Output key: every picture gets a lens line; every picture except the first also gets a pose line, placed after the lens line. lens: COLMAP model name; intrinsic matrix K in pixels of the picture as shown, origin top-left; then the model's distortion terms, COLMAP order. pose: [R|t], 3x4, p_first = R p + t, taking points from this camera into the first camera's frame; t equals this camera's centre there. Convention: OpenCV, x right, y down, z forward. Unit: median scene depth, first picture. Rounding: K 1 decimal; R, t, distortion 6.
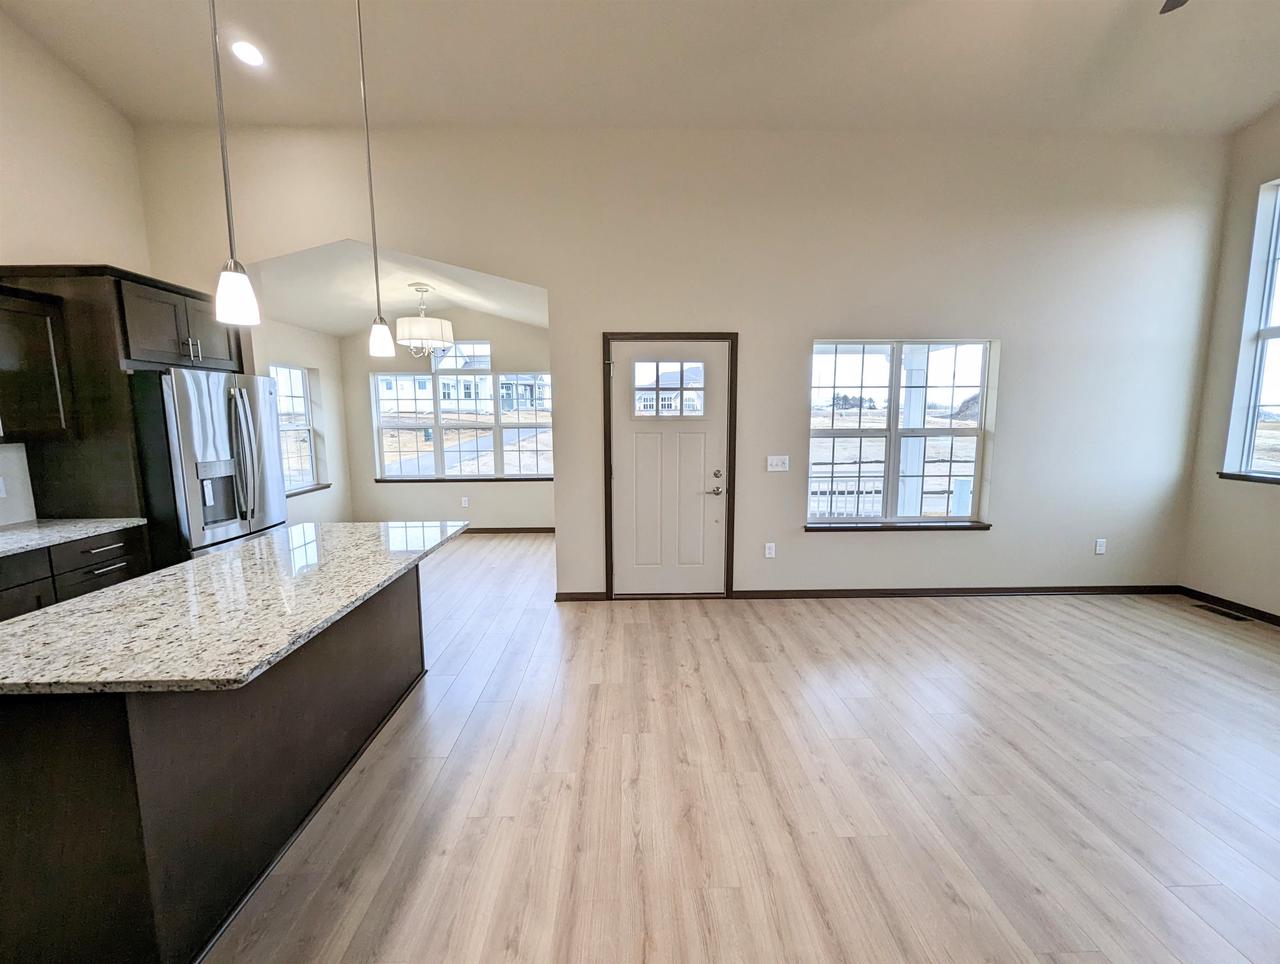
lens RADIAL K [[541.7, 0, 639.7], [0, 541.7, 486.8], [0, 0, 1]] dist [0.001259, -0.000082]
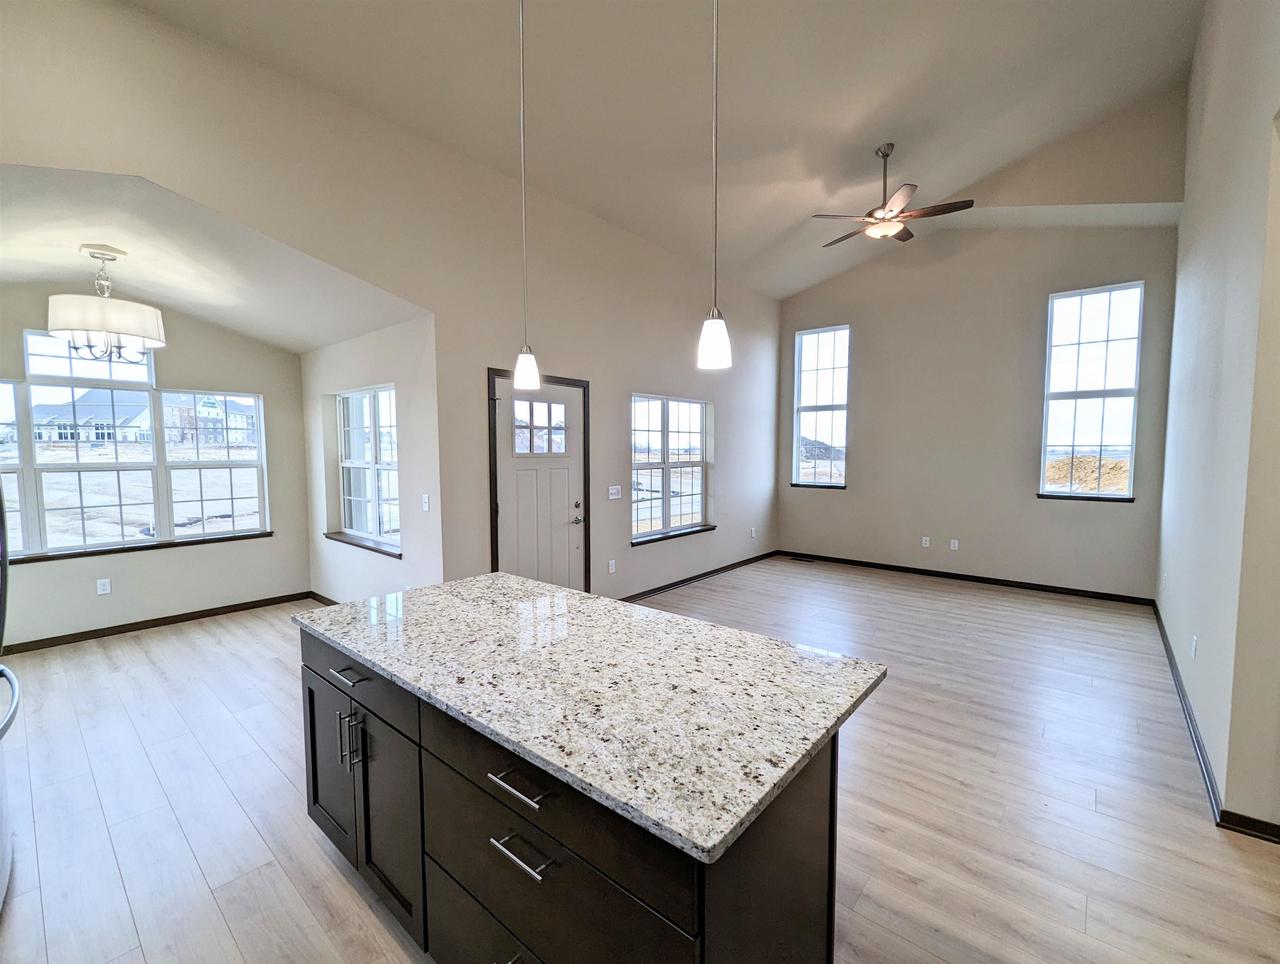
lens RADIAL K [[541.7, 0, 639.7], [0, 541.7, 486.8], [0, 0, 1]] dist [0.001259, -0.000082]
pose [[0.666195, -0.047345, 0.744273, -0.618281], [0.093989, 0.995356, -0.020812, -0.026420], [-0.739831, 0.083818, 0.667551, 0.167450]]
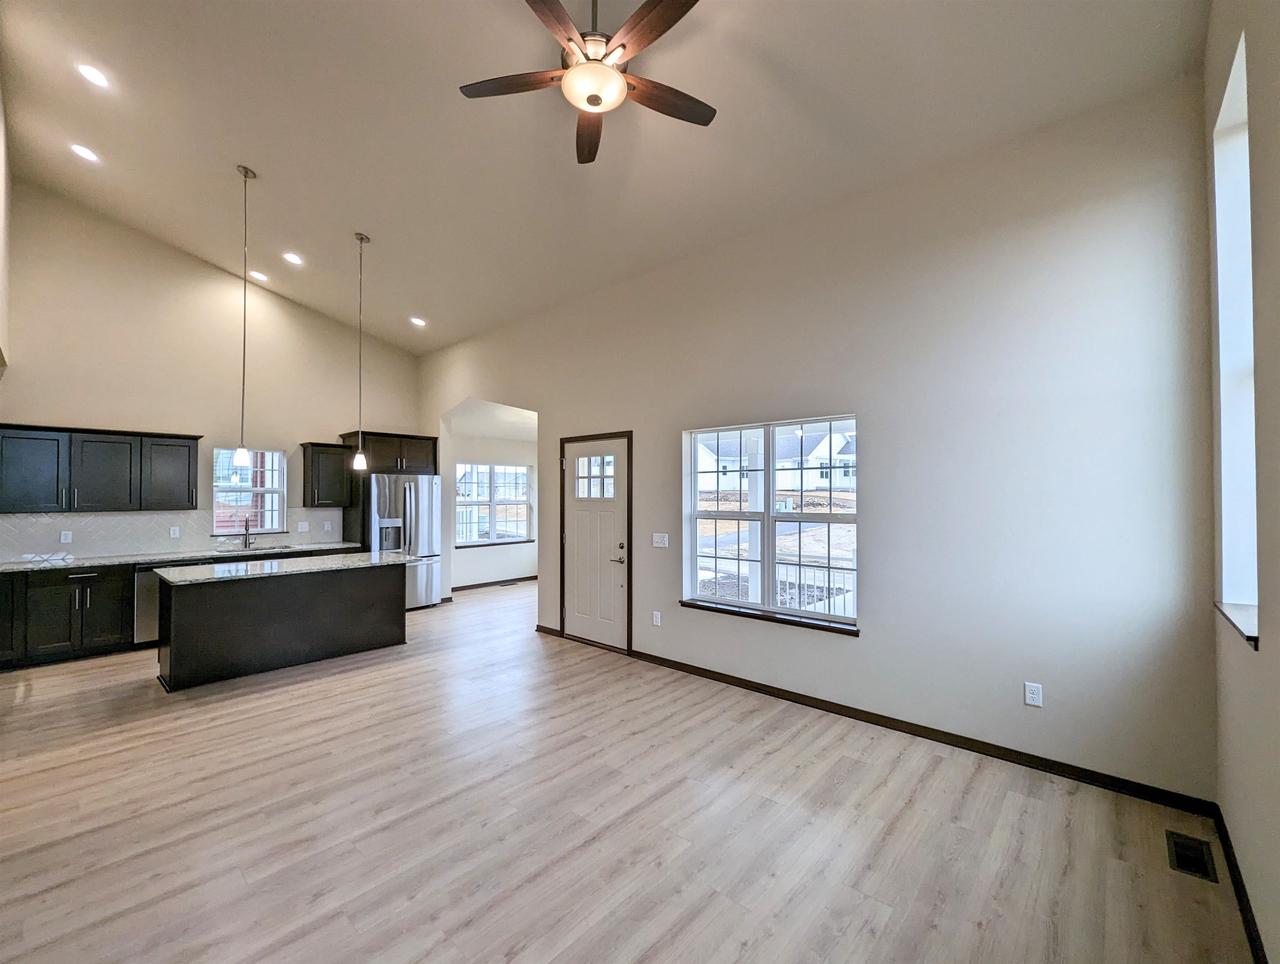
lens RADIAL K [[532.0, 0, 641.1], [0, 532.0, 487.0], [0, 0, 1]] dist [0.001006, -0.000086]
pose [[0.728975, -0.005983, -0.684514, 1.021498], [-0.090049, 0.990434, -0.104555, -0.034643], [0.678592, 0.137858, 0.721463, 0.164911]]
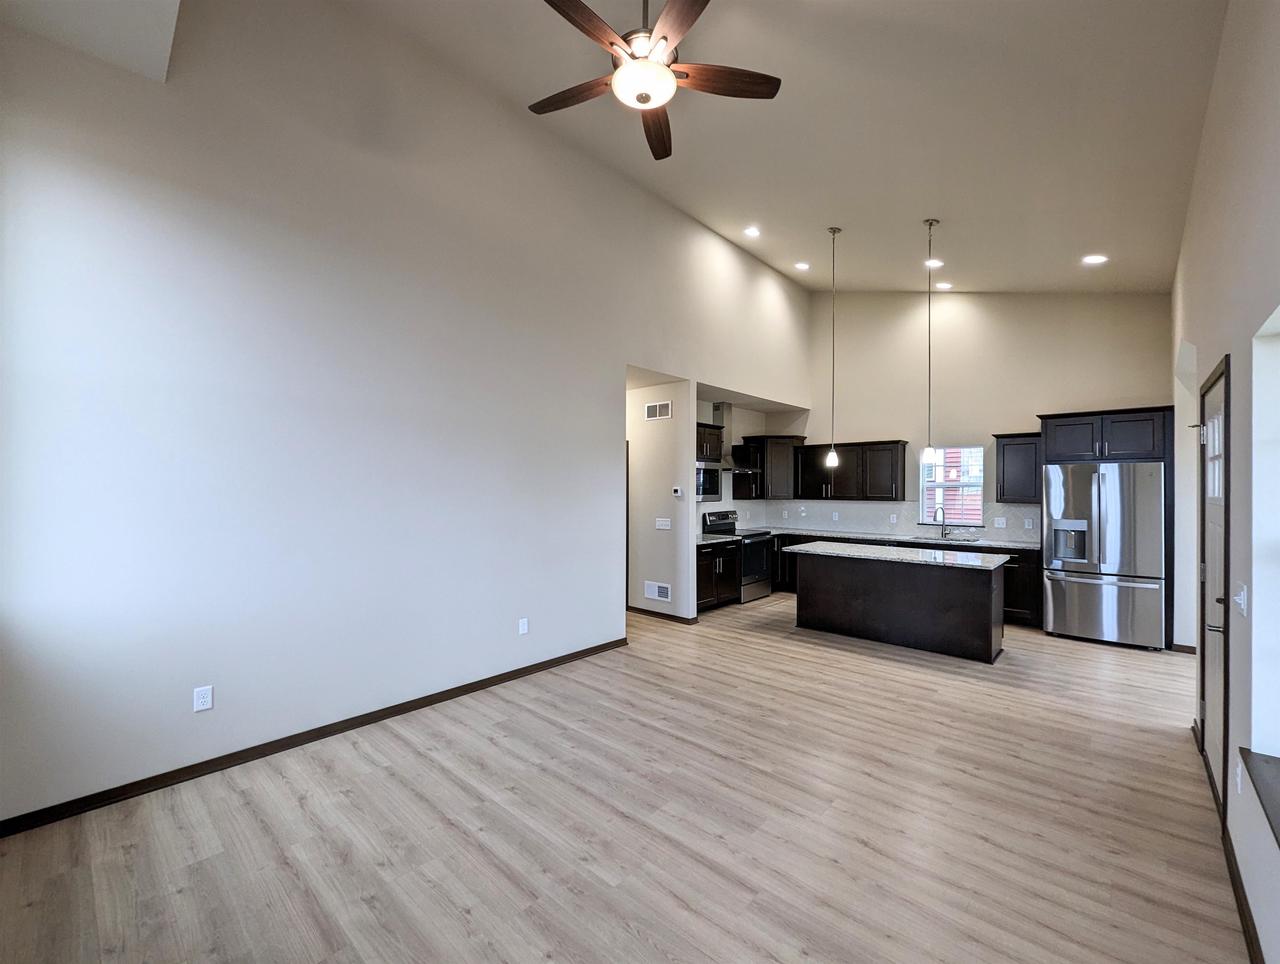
lens RADIAL K [[532.0, 0, 641.1], [0, 532.0, 487.0], [0, 0, 1]] dist [0.001006, -0.000086]
pose [[-0.692540, 0.001545, -0.721377, 1.012289], [-0.092805, 0.991497, 0.091219, -0.140506], [0.715385, 0.130120, -0.686508, 0.964601]]
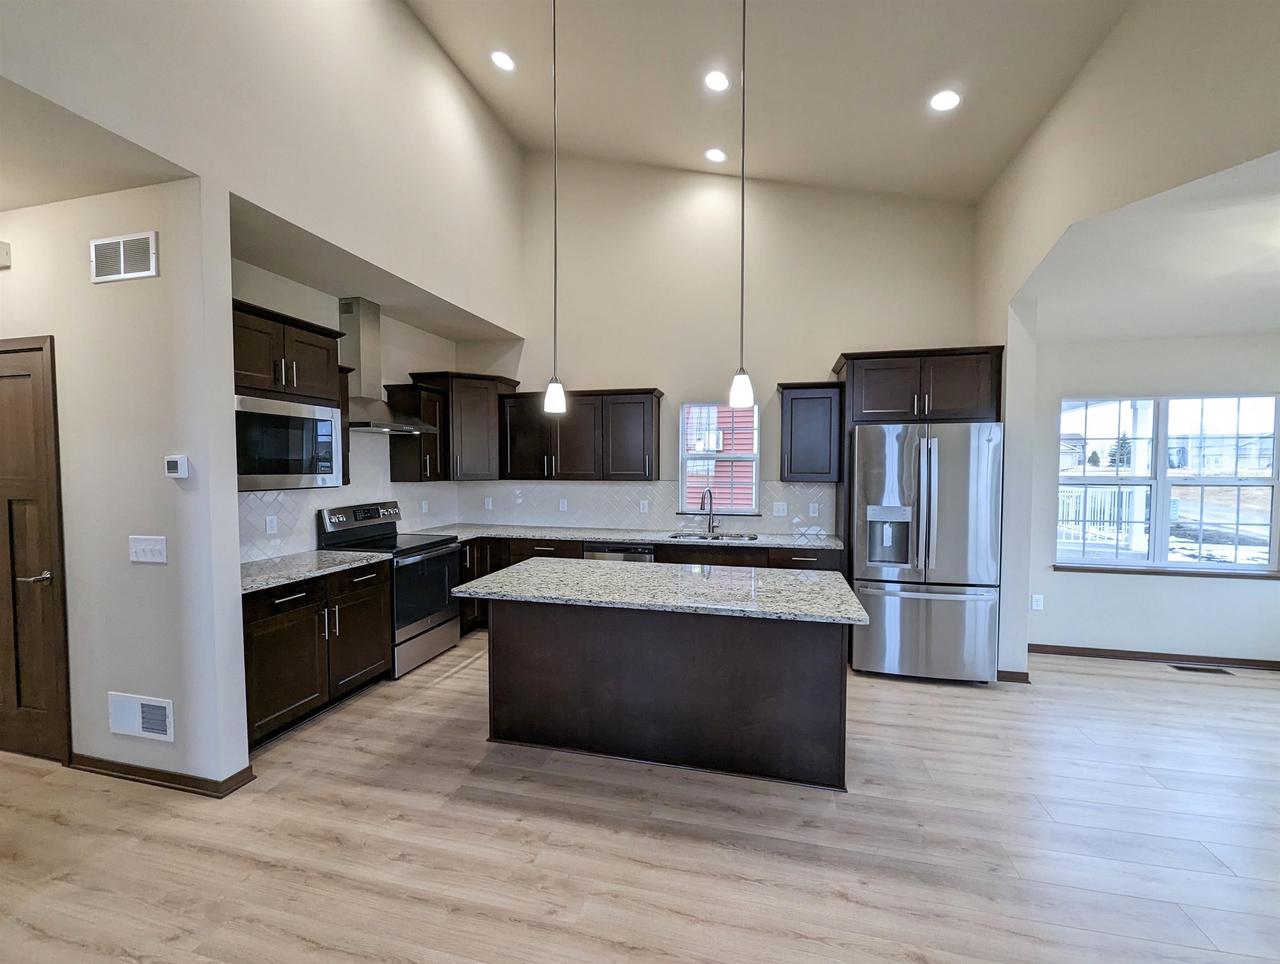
lens RADIAL K [[532.0, 0, 641.1], [0, 532.0, 487.0], [0, 0, 1]] dist [0.001006, -0.000086]
pose [[-0.268678, 0.042490, -0.962292, 0.310606], [-0.124268, 0.989149, 0.078372, -0.089404], [0.955180, 0.140639, -0.260482, 0.663037]]
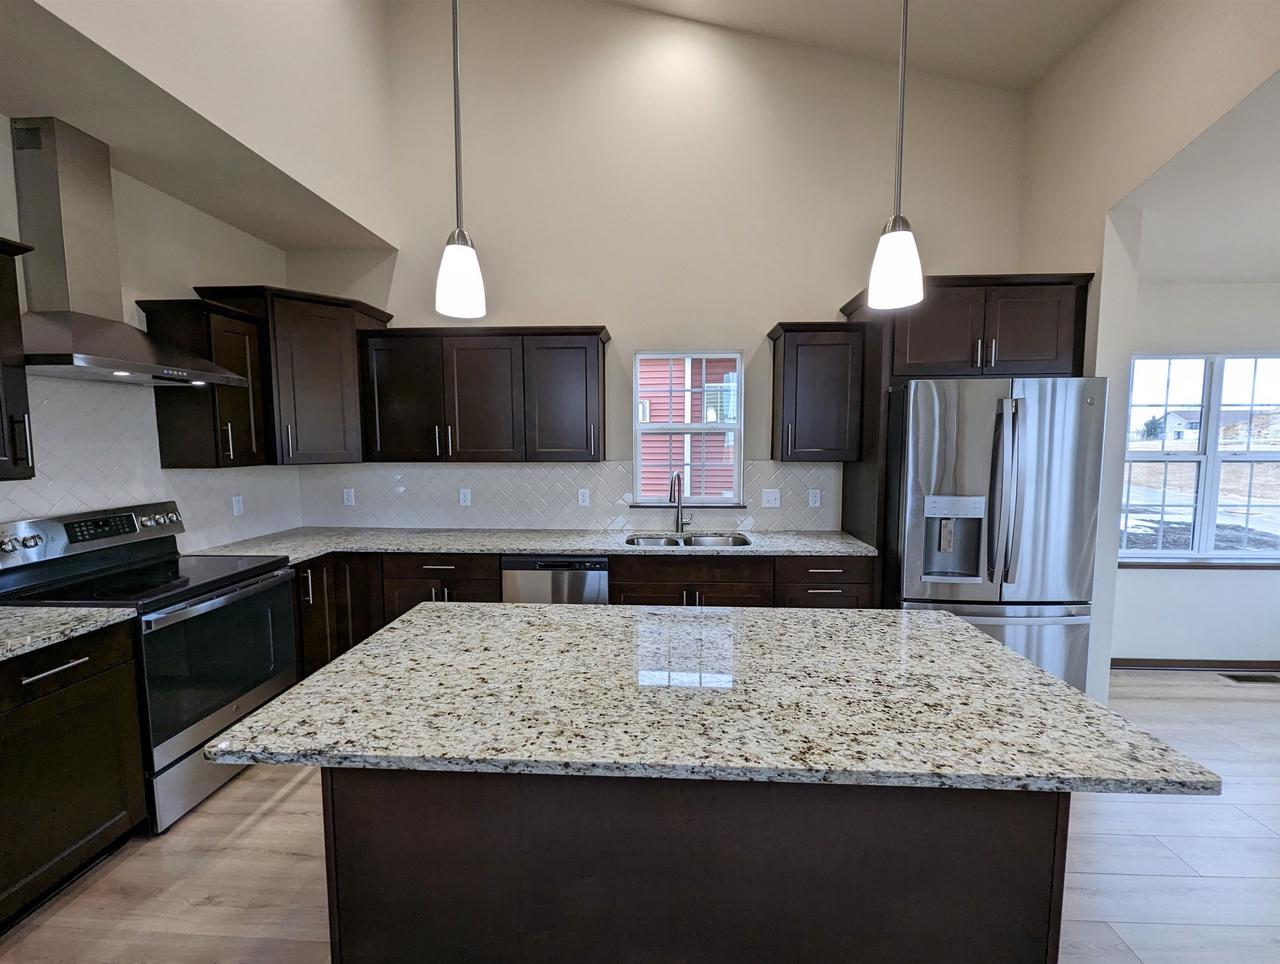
lens RADIAL K [[532.0, 0, 641.1], [0, 532.0, 487.0], [0, 0, 1]] dist [0.001006, -0.000086]
pose [[-0.079655, 0.090015, -0.992750, -0.003692], [-0.126337, 0.986972, 0.099628, -0.066094], [0.988784, 0.133357, -0.067245, 0.508647]]
